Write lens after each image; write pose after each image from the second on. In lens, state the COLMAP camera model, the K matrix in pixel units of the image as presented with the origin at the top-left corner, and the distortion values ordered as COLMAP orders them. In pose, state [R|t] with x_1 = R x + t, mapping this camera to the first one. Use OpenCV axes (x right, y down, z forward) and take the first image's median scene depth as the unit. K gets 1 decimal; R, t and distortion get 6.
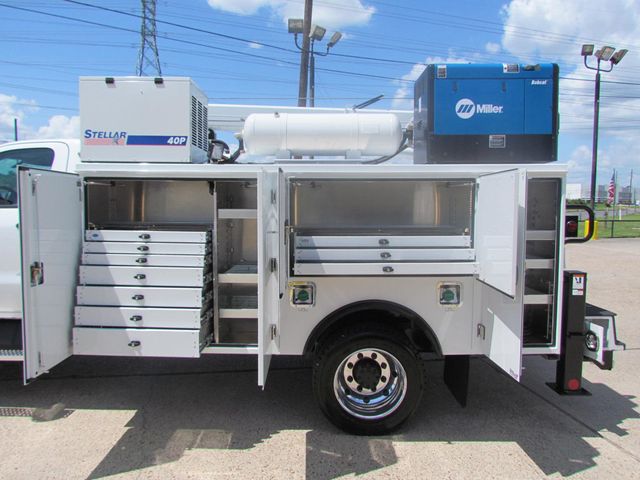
lens RADIAL K [[450.8, 0, 315.3], [0, 450.8, 238.1], [0, 0, 1]] dist [-0.004034, -0.005734]
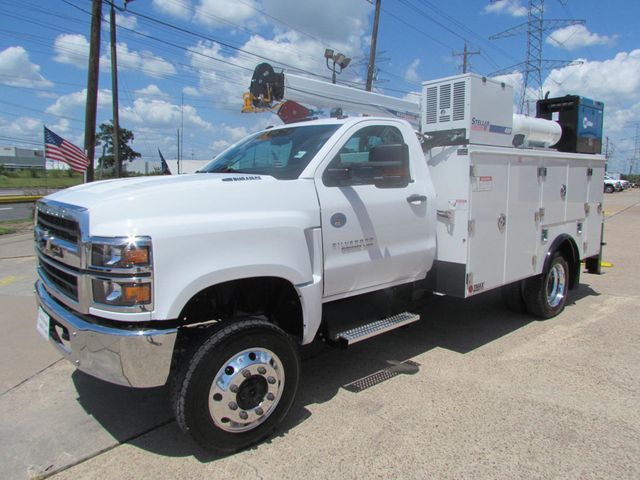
lens RADIAL K [[450.8, 0, 324.8], [0, 450.8, 235.8], [0, 0, 1]] dist [-0.004034, -0.005734]
pose [[0.743582, -0.091423, 0.662366, -1.527253], [0.056238, 0.995650, 0.074290, -0.029692], [-0.666276, -0.017990, 0.745488, 0.316299]]
